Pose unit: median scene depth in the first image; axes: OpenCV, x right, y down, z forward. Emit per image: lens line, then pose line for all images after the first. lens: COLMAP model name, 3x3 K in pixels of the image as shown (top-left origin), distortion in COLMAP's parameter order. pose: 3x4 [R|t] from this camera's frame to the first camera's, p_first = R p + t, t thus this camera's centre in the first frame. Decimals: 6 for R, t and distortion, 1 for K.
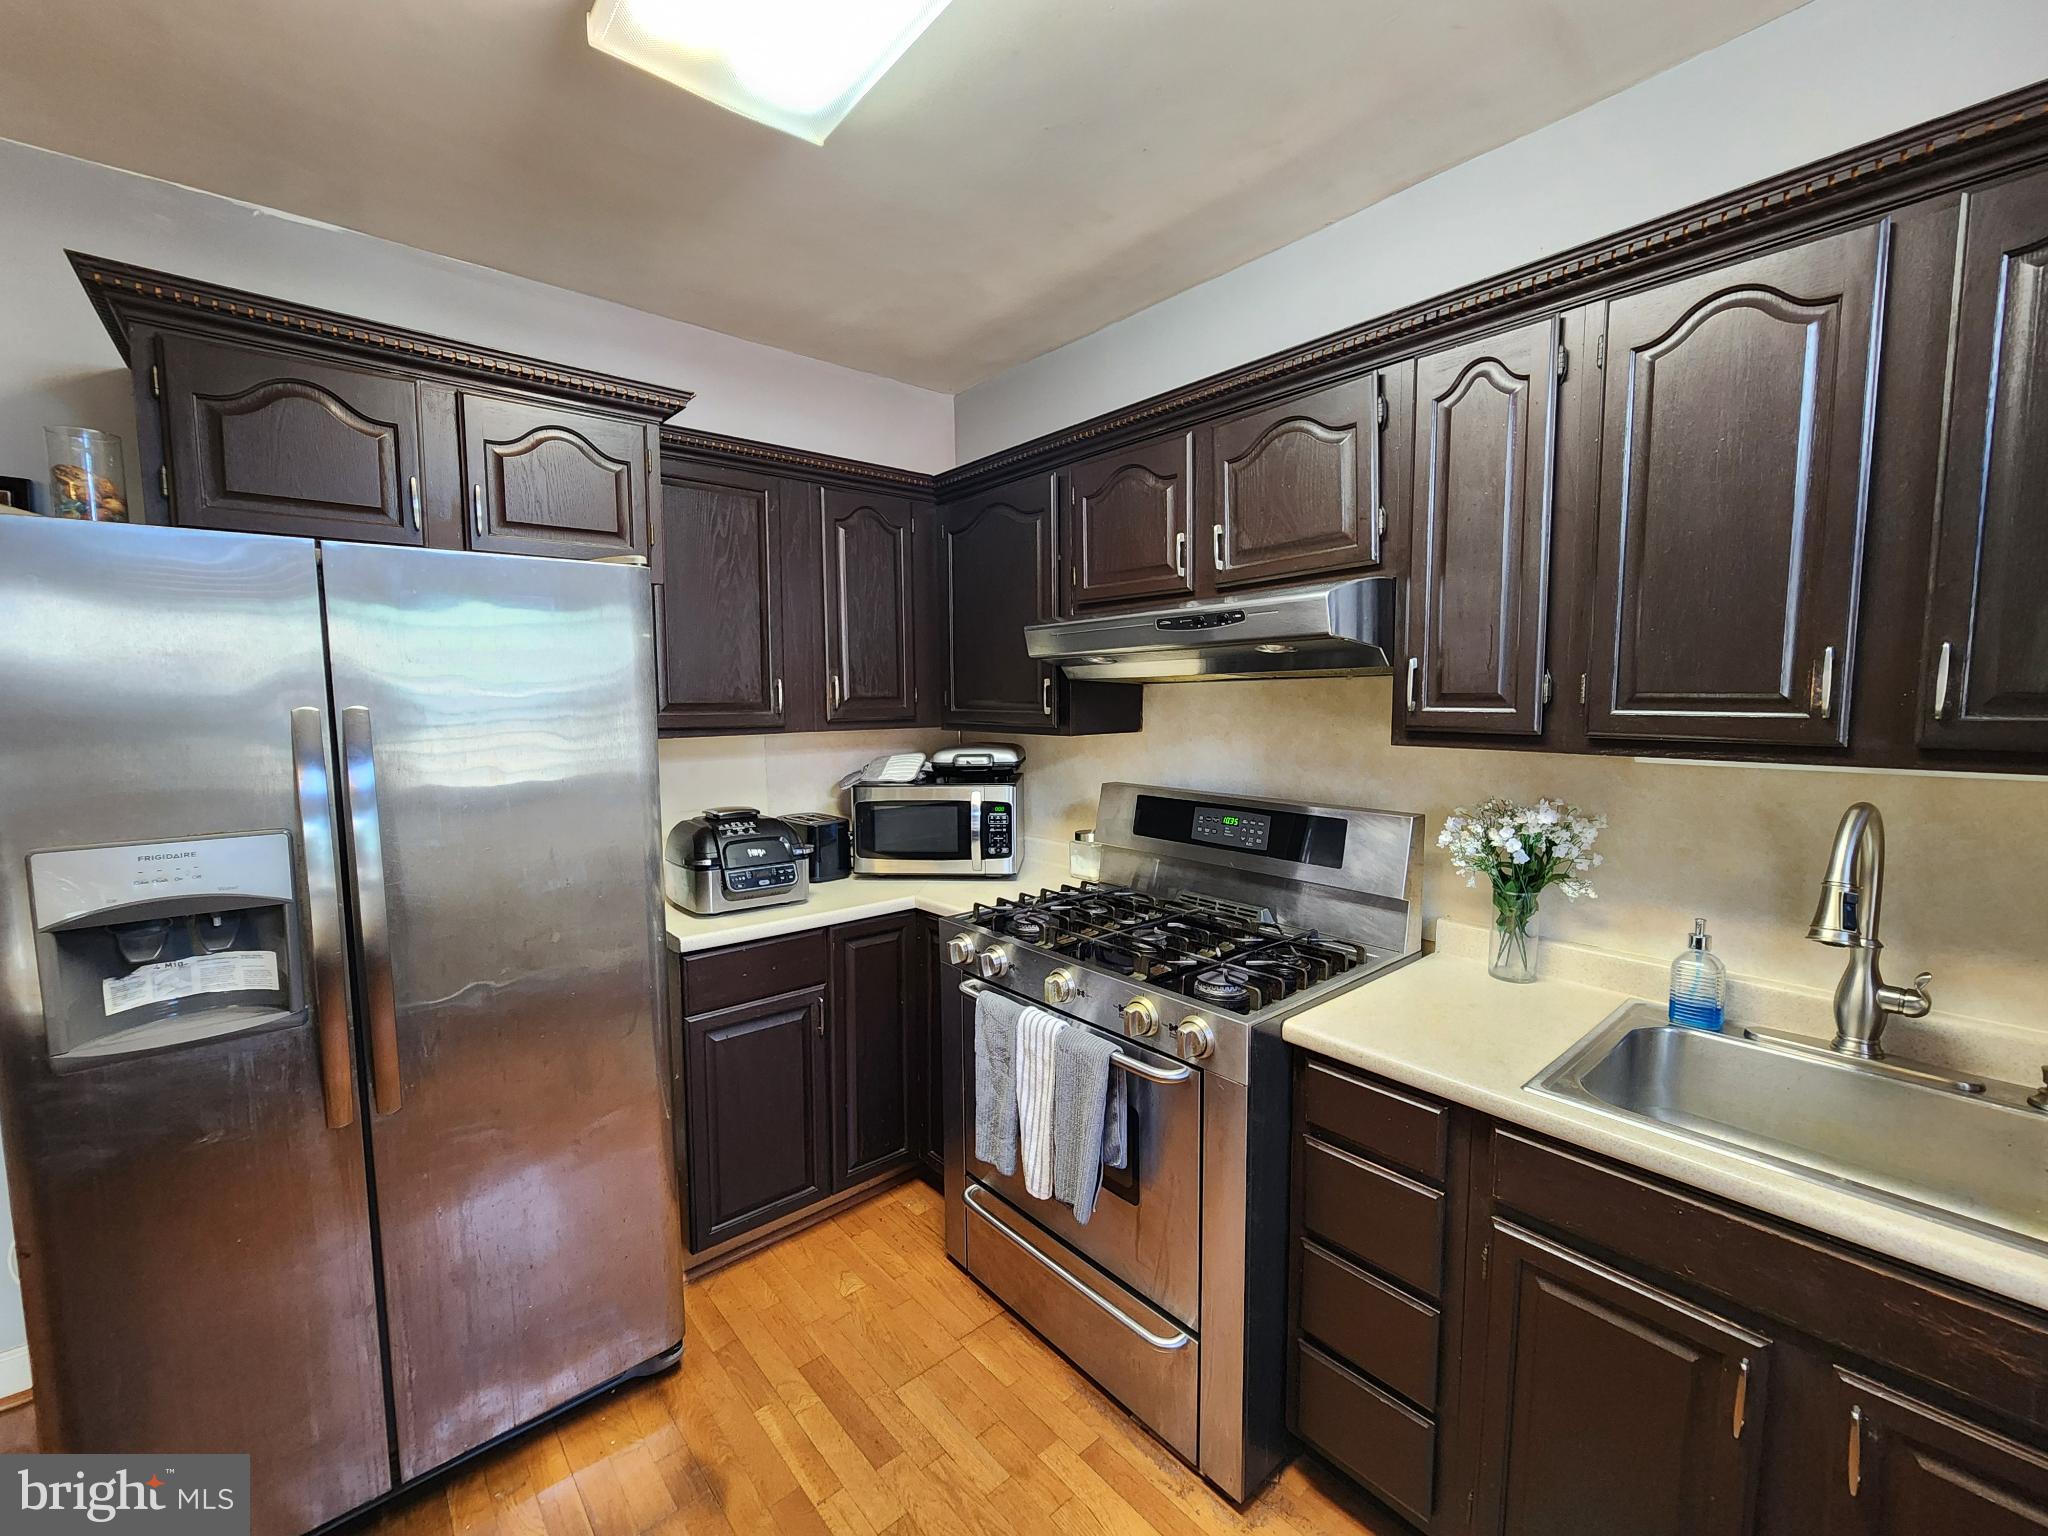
lens RADIAL K [[844.2, 0, 1006.9], [0, 844.2, 757.1], [0, 0, 1]] dist [-0.003416, 0.000574]
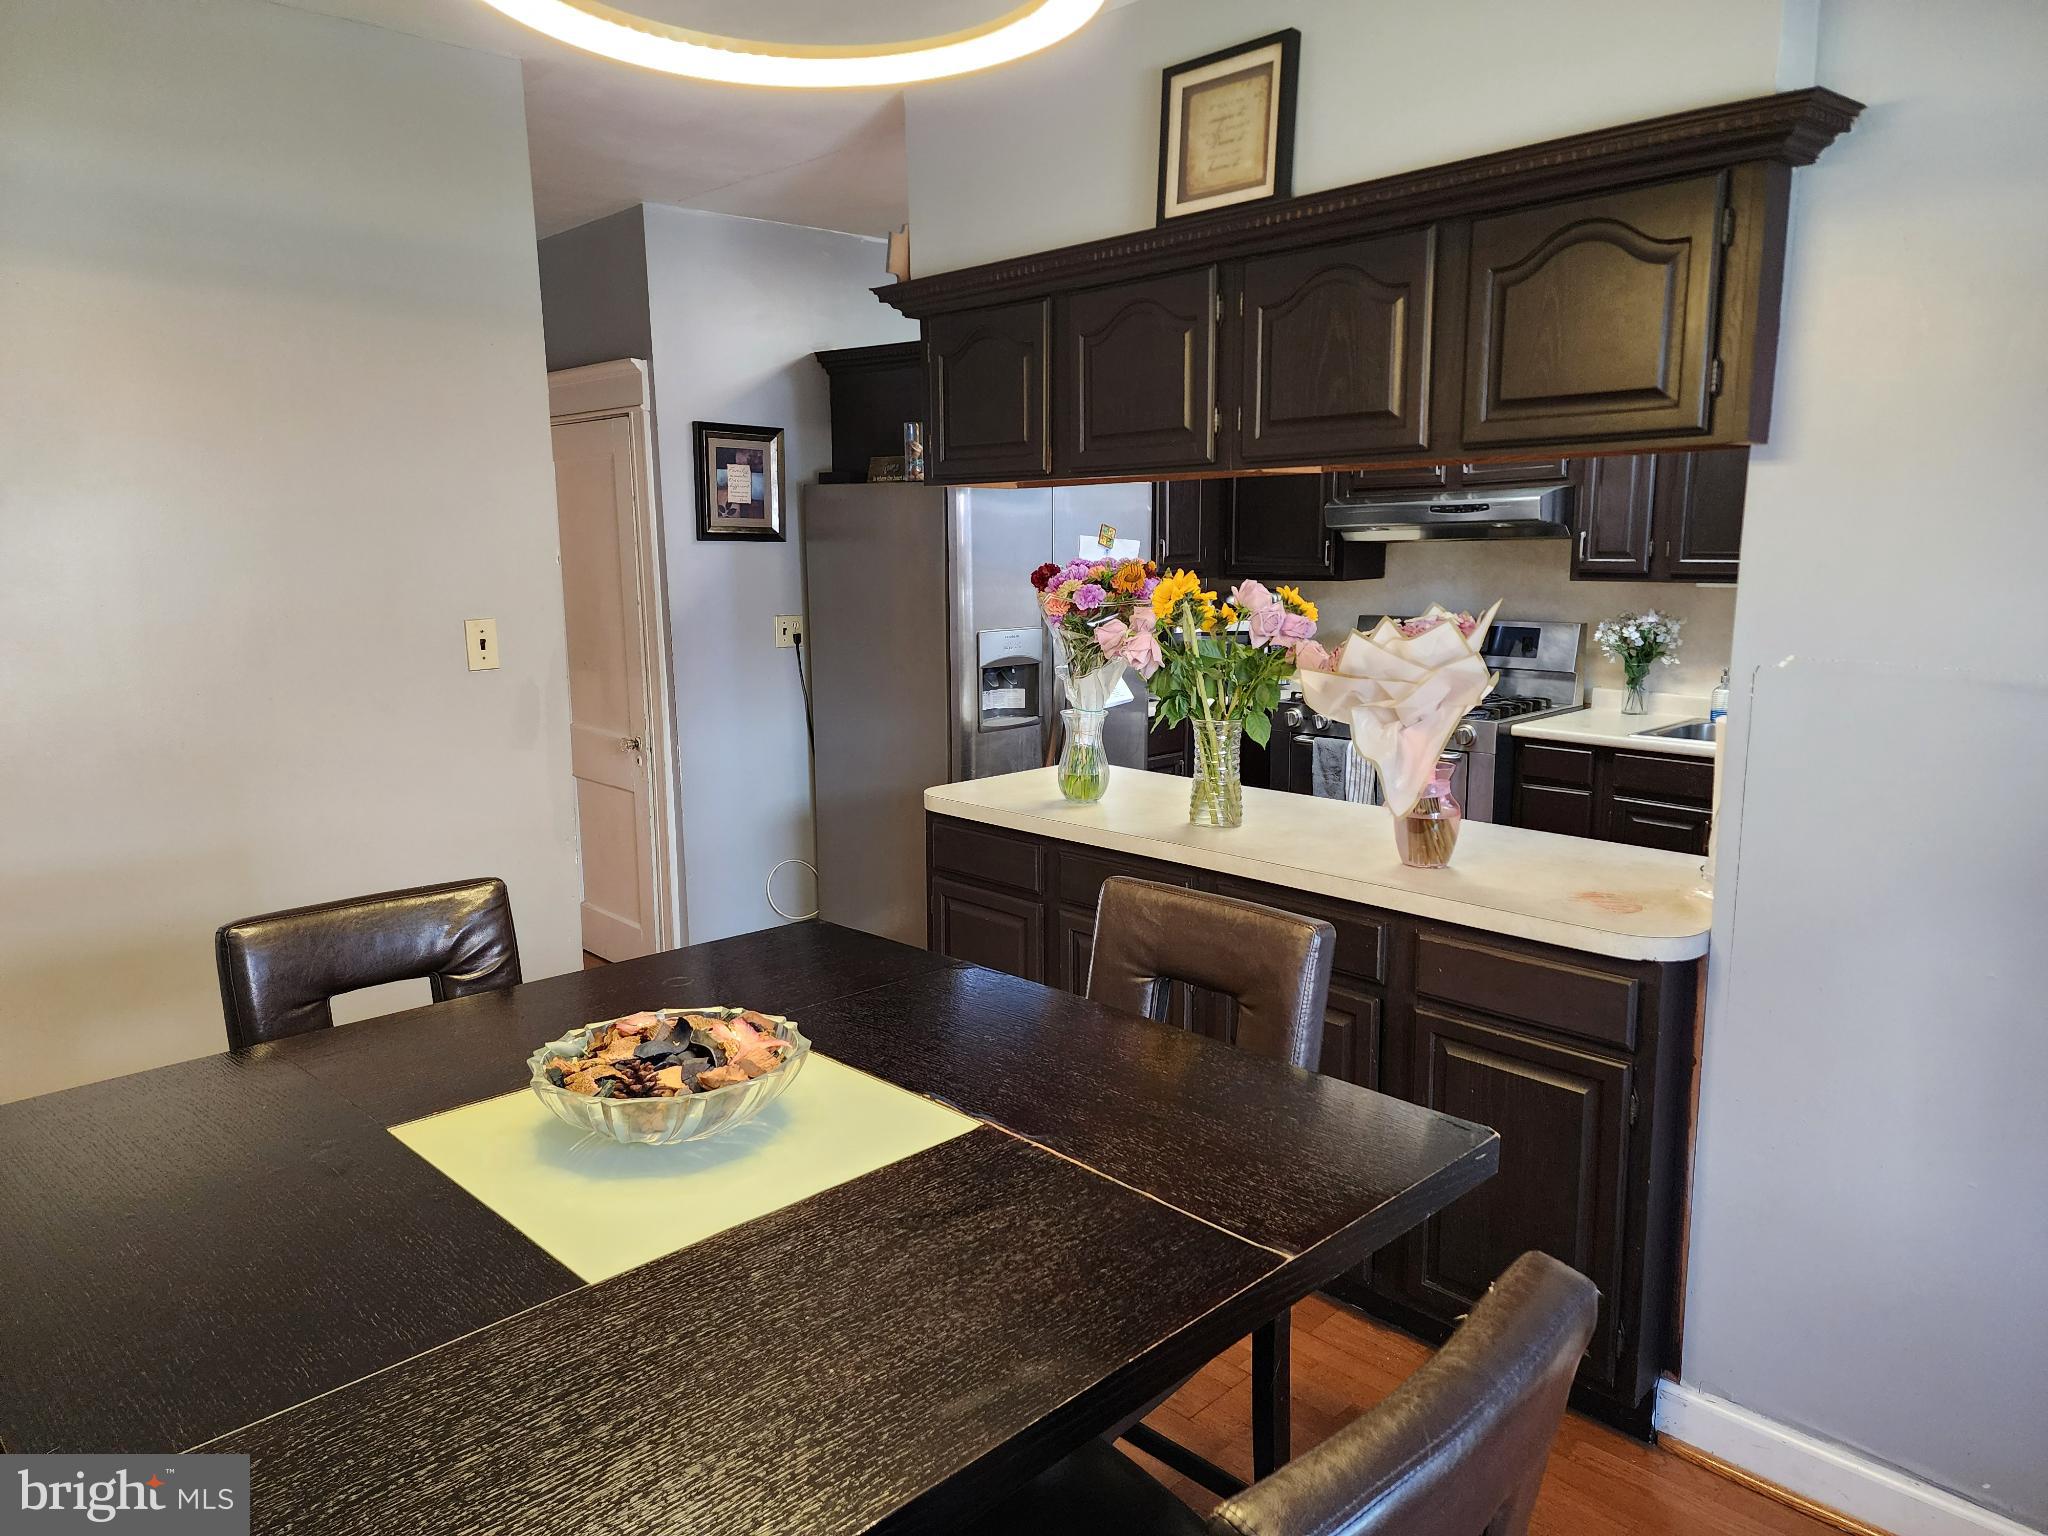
lens RADIAL K [[1367.9, 0, 1010.0], [0, 1367.9, 751.8], [0, 0, 1]] dist [0.083397, -0.069592]
pose [[0.997730, -0.015030, 0.065646, -0.896117], [0.009642, 0.996616, 0.081634, 0.092959], [-0.066651, -0.080815, 0.994498, -1.808986]]
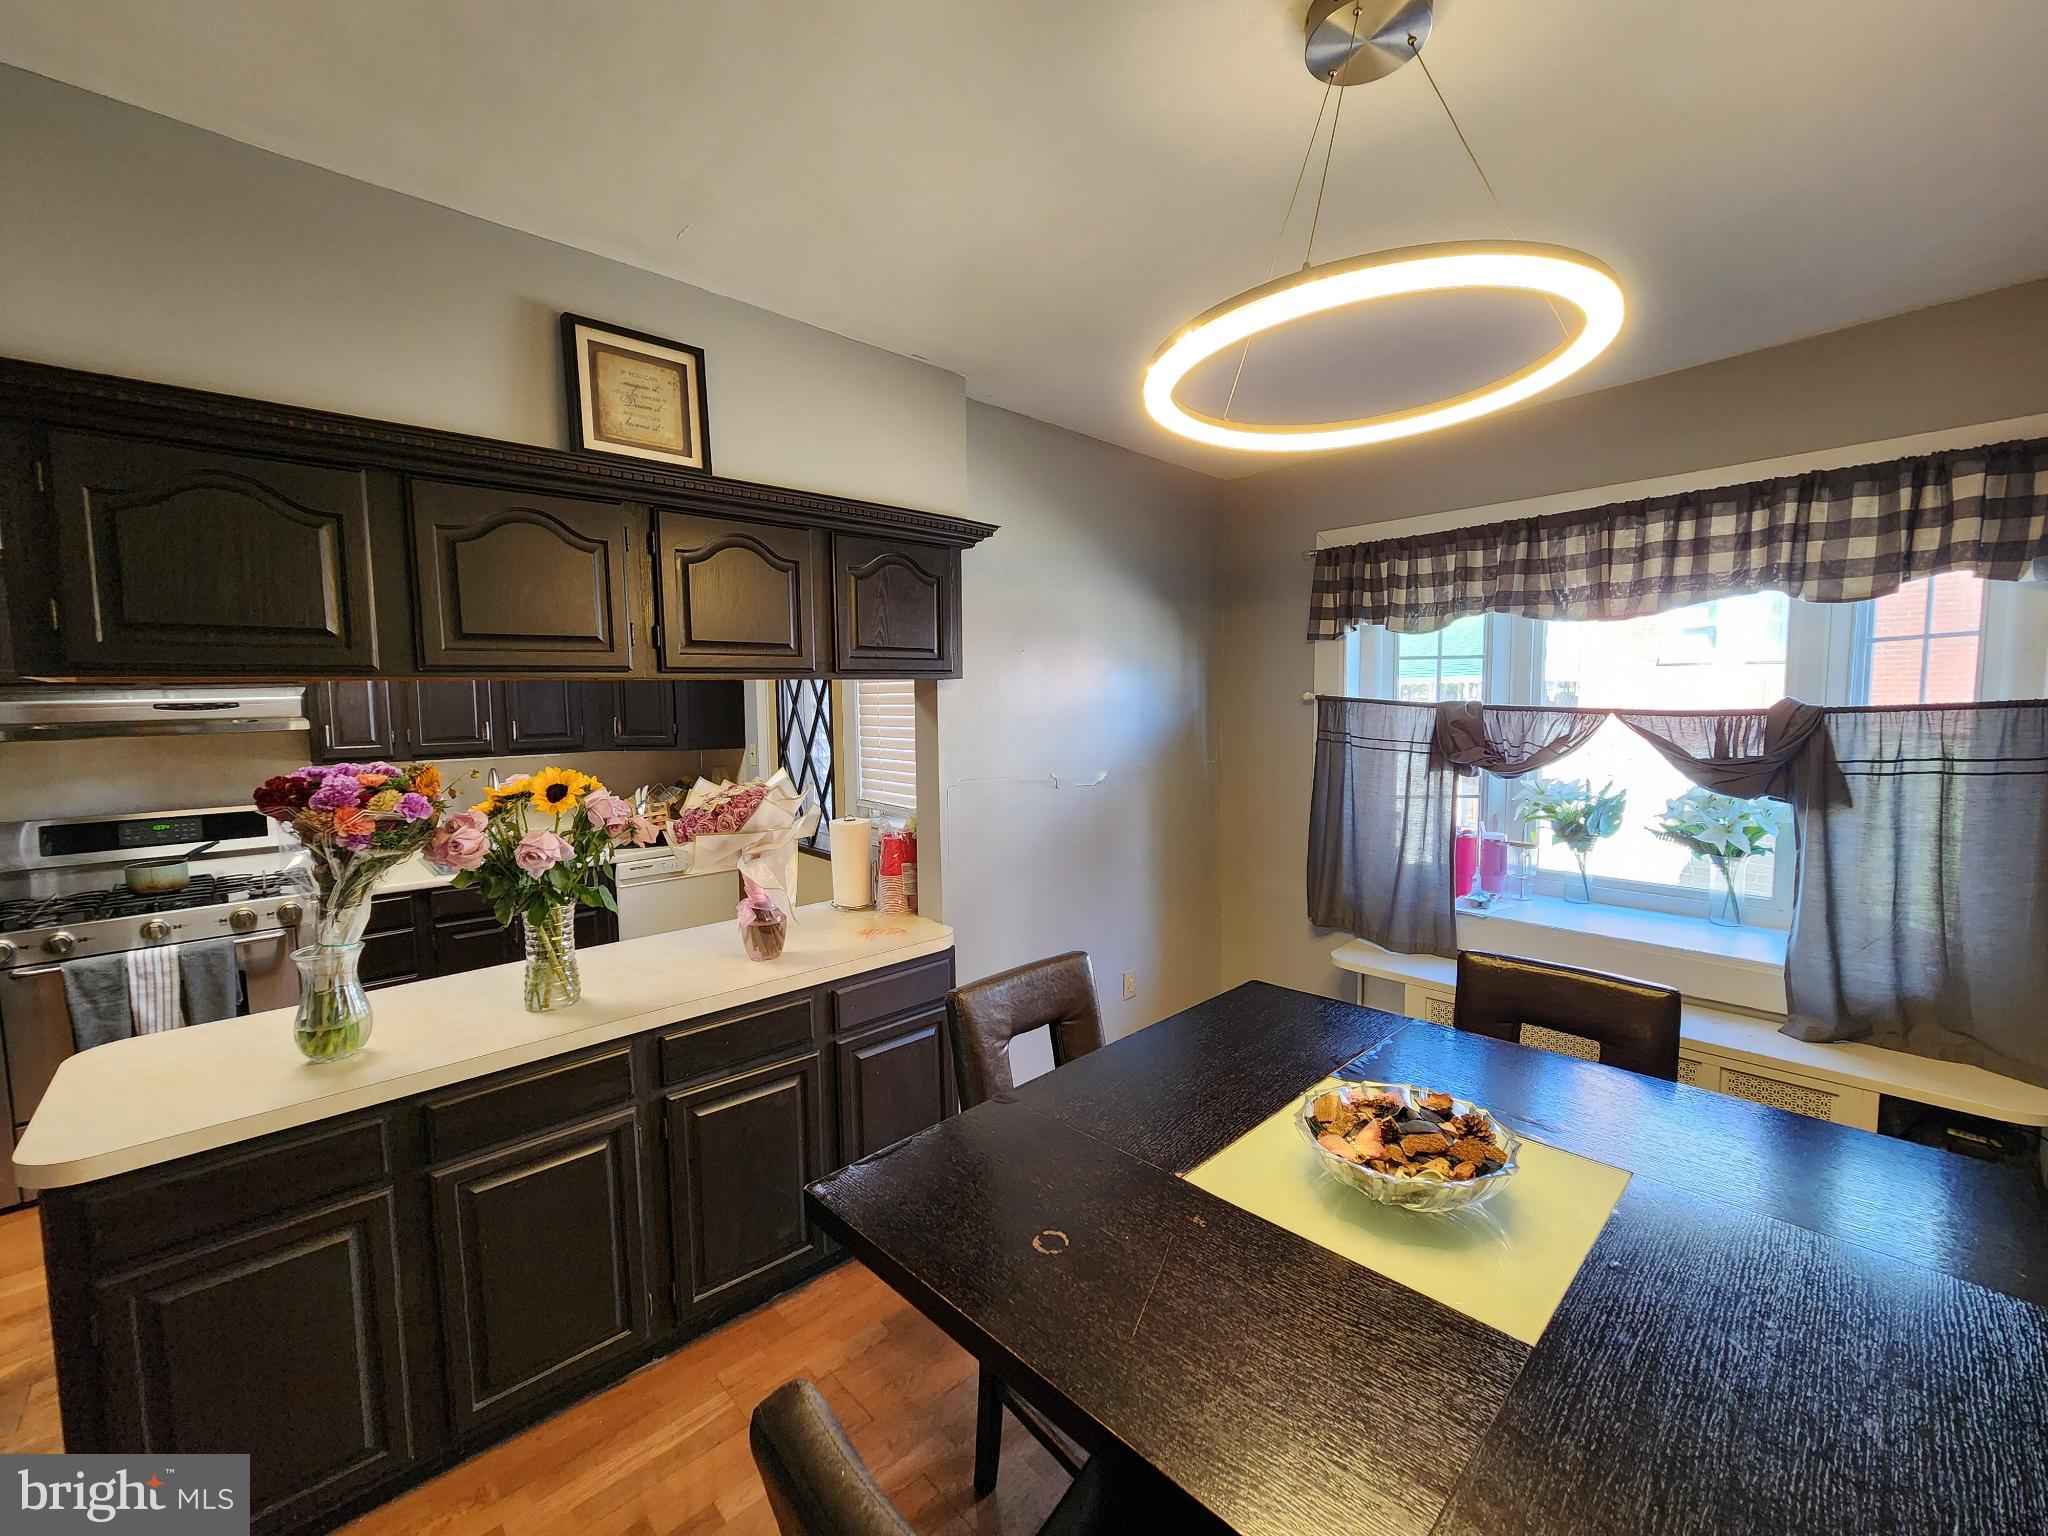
lens RADIAL K [[844.2, 0, 1024.1], [0, 844.2, 763.1], [0, 0, 1]] dist [-0.003416, 0.000574]
pose [[-0.051420, -0.076380, 0.995752, -1.696919], [0.089531, 0.992704, 0.080769, -0.032157], [-0.994656, 0.093304, -0.044206, -0.662282]]
